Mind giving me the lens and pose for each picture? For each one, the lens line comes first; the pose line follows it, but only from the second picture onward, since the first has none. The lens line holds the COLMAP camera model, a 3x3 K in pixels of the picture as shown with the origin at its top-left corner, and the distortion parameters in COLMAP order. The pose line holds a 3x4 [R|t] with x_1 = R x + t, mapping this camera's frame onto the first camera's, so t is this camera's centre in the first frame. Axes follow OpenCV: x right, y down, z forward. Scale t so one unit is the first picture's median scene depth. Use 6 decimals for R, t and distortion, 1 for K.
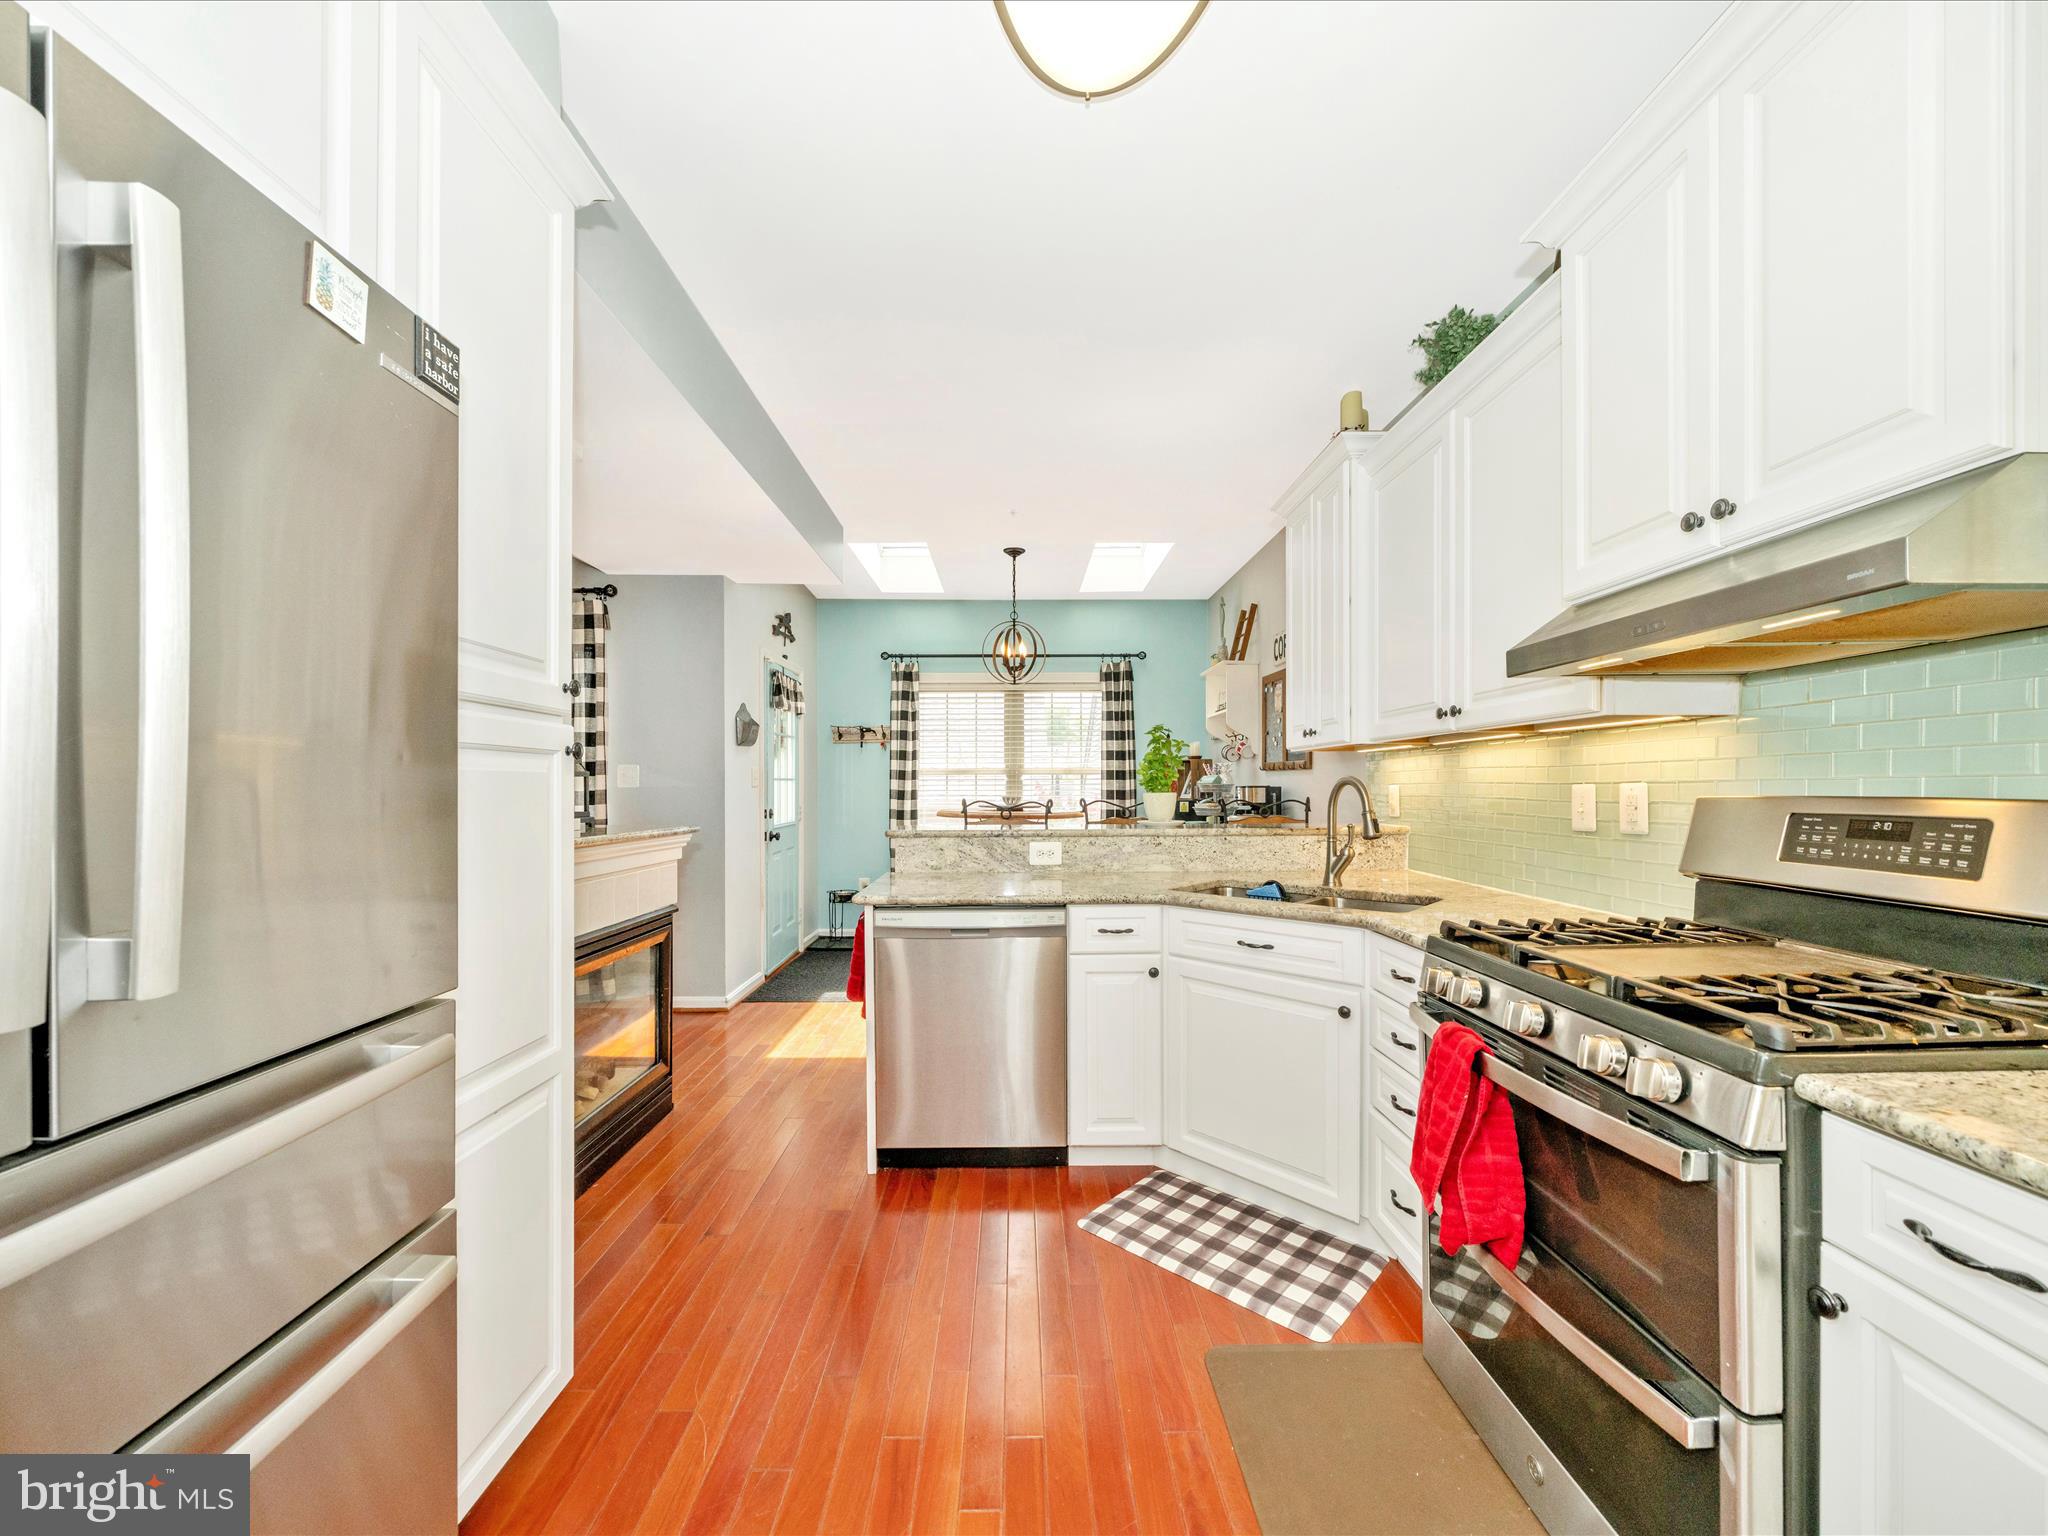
lens RADIAL K [[785.0, 0, 1017.7], [0, 785.0, 787.3], [0, 0, 1]] dist [-0.003941, -0.001175]
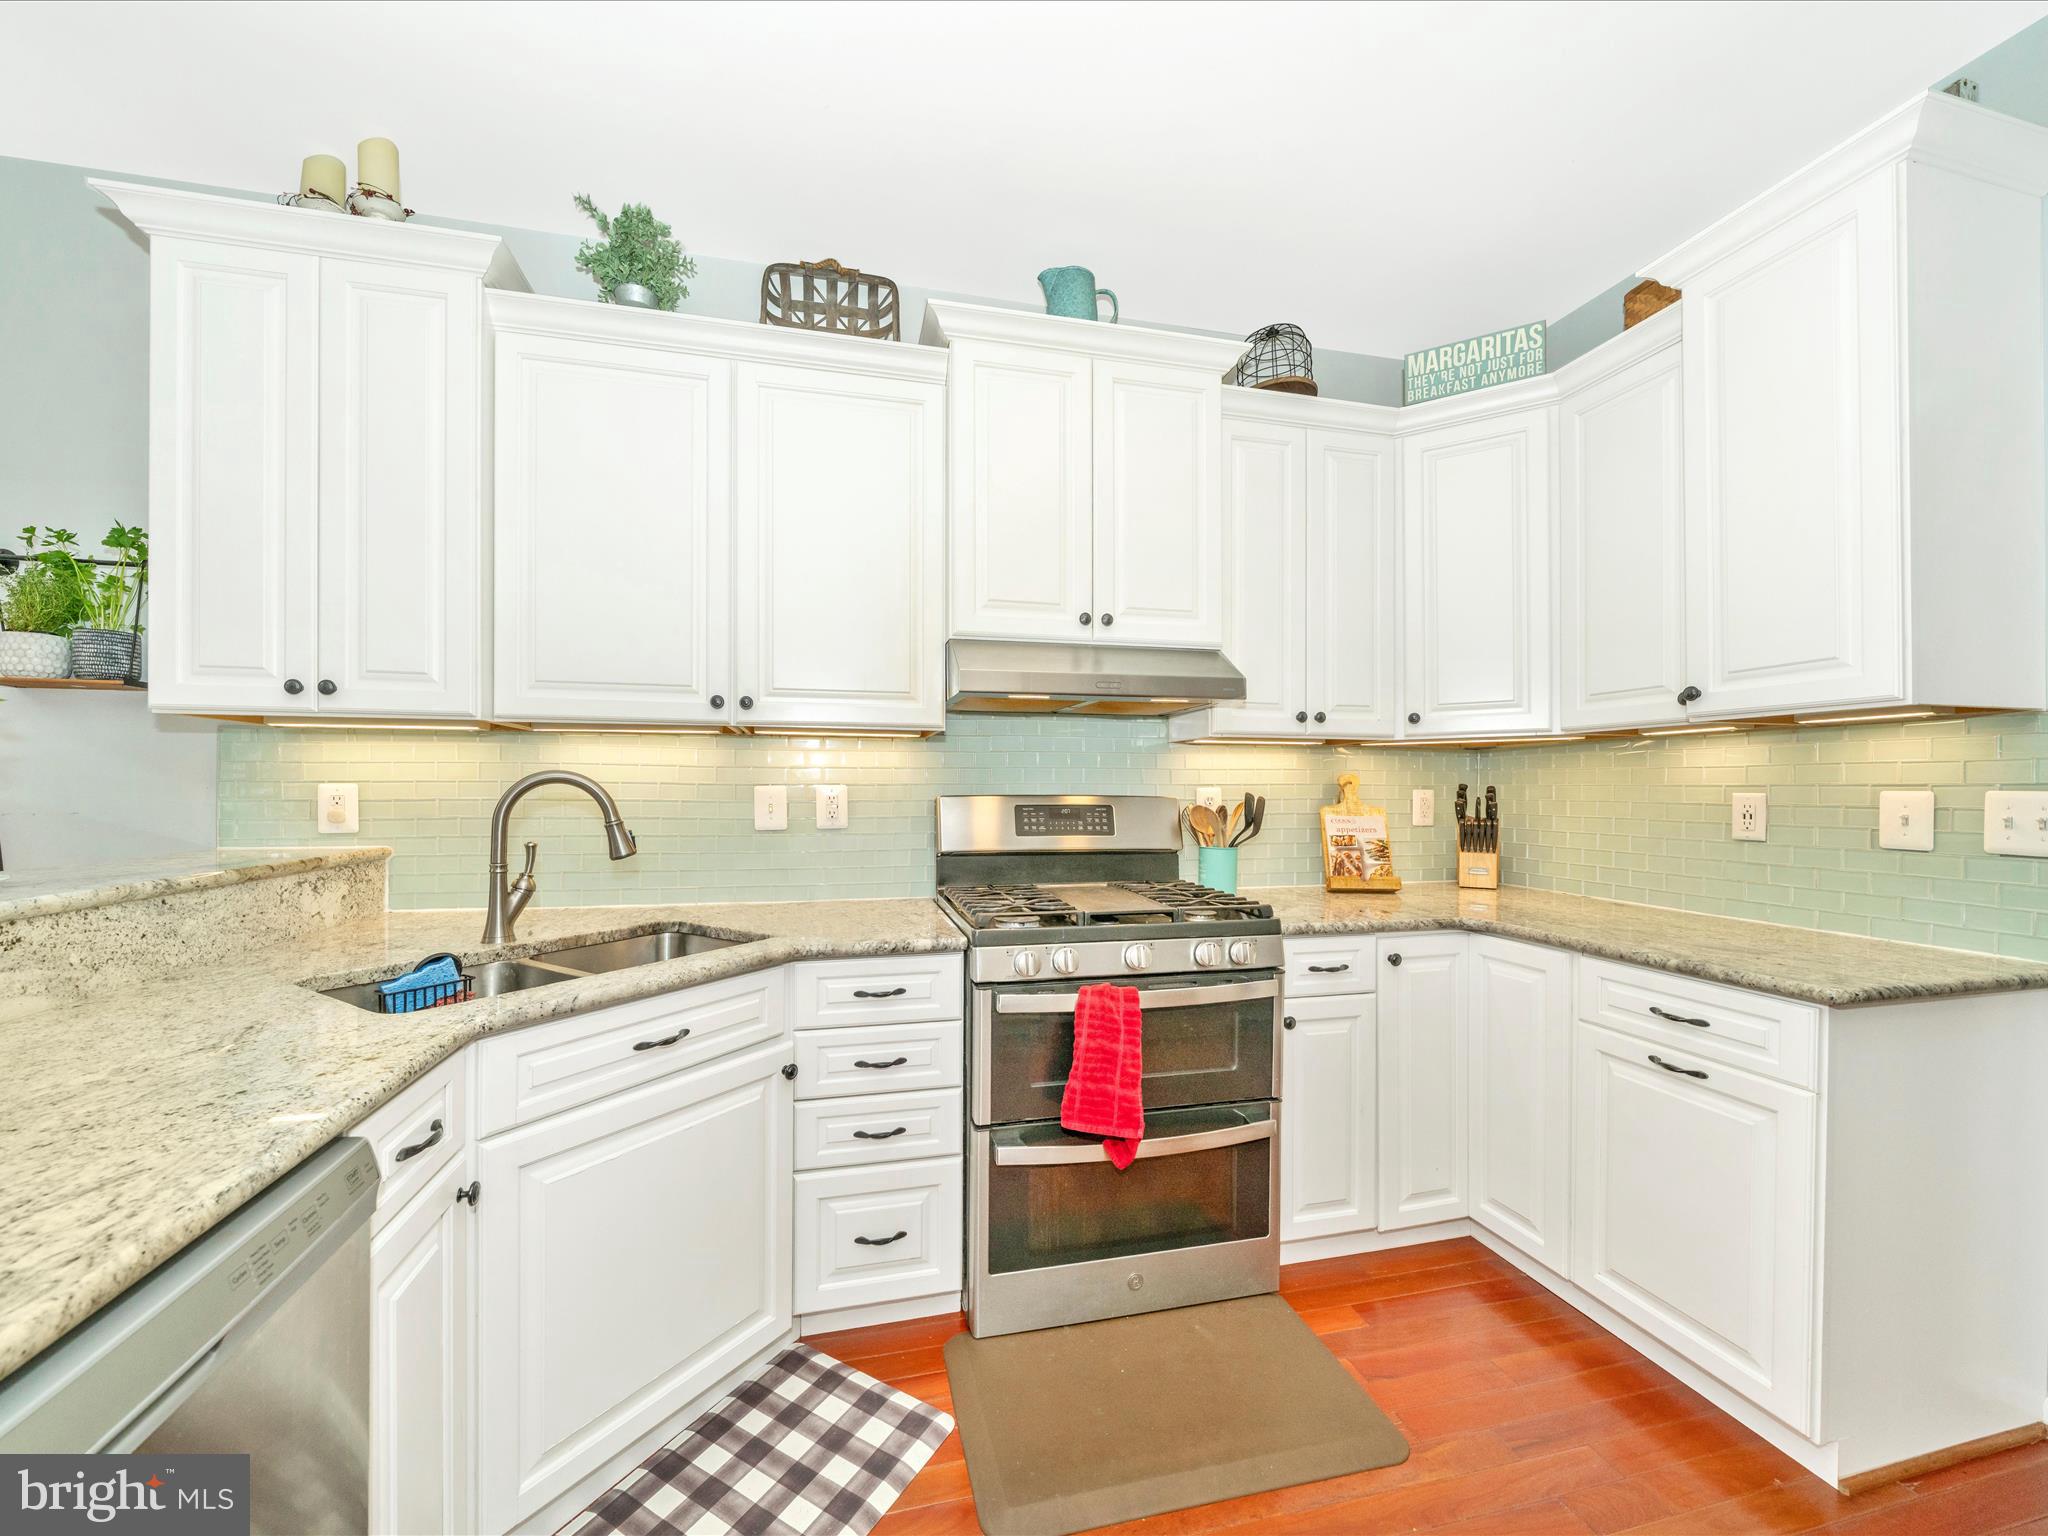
lens RADIAL K [[785.0, 0, 1019.6], [0, 785.0, 782.6], [0, 0, 1]] dist [-0.003941, -0.001175]
pose [[-0.229575, 0.008044, 0.973258, -0.335816], [-0.004845, 0.999944, -0.009407, 0.000566], [-0.973279, -0.006875, -0.229523, 0.783919]]
